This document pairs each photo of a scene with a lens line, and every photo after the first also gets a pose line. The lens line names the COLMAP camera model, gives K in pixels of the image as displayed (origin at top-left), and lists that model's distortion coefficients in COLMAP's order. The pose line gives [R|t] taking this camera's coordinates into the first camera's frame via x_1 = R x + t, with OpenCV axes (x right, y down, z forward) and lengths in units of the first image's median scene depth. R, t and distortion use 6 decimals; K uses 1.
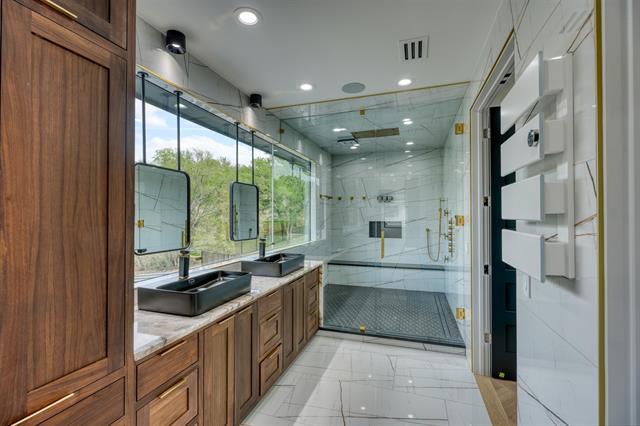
lens RADIAL K [[284.6, 0, 321.2], [0, 284.6, 211.0], [0, 0, 1]] dist [-0.000791, -0.000145]
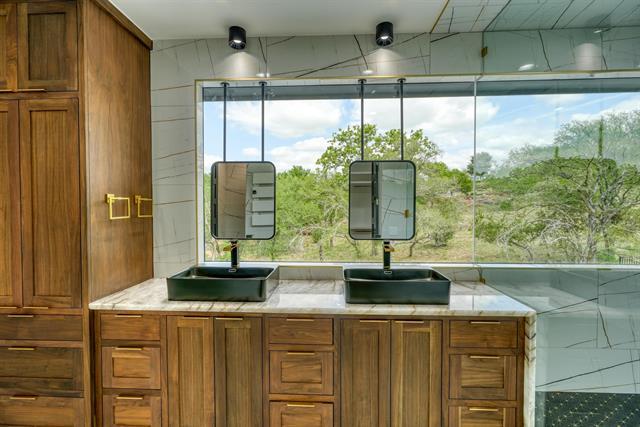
lens RADIAL K [[284.6, 0, 321.2], [0, 284.6, 211.5], [0, 0, 1]] dist [-0.000791, -0.000145]
pose [[0.267373, 0.016173, -0.963457, 0.601054], [0.019625, 0.999560, 0.022226, 0.020167], [0.963393, -0.024850, 0.266938, 1.037073]]
